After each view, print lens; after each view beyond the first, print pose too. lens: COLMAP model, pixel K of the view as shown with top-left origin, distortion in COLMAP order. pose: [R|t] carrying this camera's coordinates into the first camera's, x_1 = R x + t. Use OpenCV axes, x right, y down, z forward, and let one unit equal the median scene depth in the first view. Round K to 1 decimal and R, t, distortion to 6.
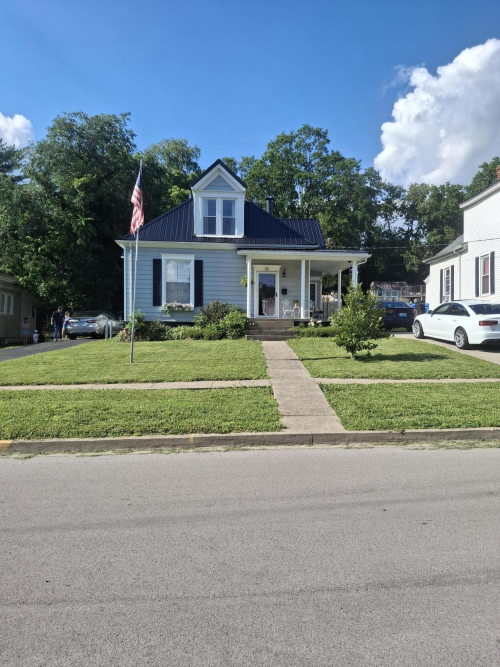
lens RADIAL K [[488.5, 0, 257.4], [0, 488.5, 341.8], [0, 0, 1]] dist [0.118759, -0.263463]
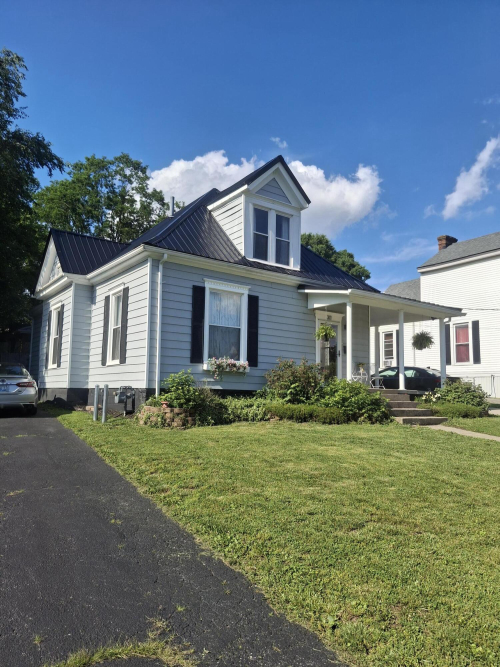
lens RADIAL K [[492.5, 0, 262.0], [0, 492.5, 337.5], [0, 0, 1]] dist [0.076168, -0.131532]
pose [[0.833786, 0.065145, 0.548231, -0.462210], [-0.002799, 0.993500, -0.113798, -0.035717], [-0.552081, 0.093349, 0.828548, 0.451090]]
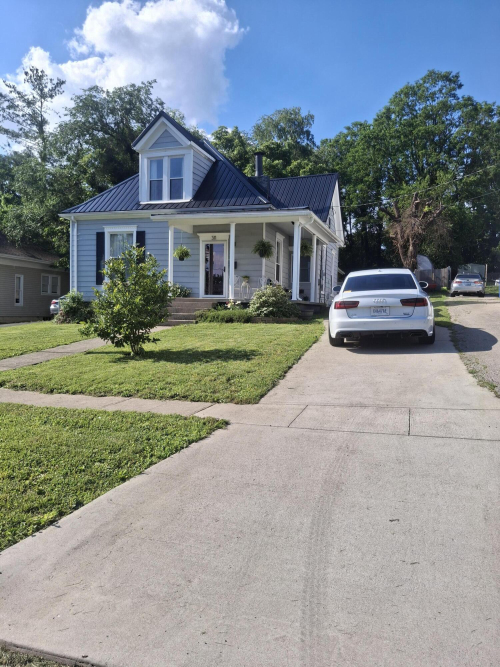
lens RADIAL K [[499.3, 0, 254.1], [0, 499.3, 336.3], [0, 0, 1]] dist [0.033870, -0.081891]
pose [[0.931886, 0.026102, -0.361811, 0.387021], [-0.016951, 0.999452, 0.028443, -0.009594], [0.362355, -0.020373, 0.931818, 0.244573]]
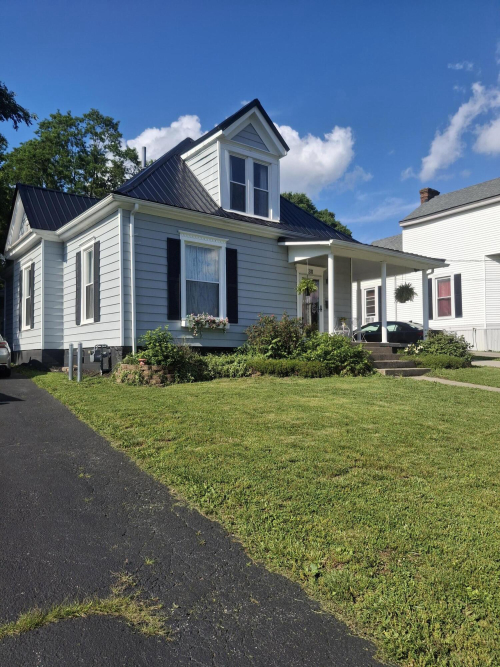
lens RADIAL K [[488.5, 0, 257.4], [0, 488.5, 341.8], [0, 0, 1]] dist [0.118759, -0.263463]
pose [[0.820049, 0.000317, 0.572294, -0.448105], [0.021485, 0.999278, -0.031340, -0.026631], [-0.571890, 0.037996, 0.819450, 0.466557]]
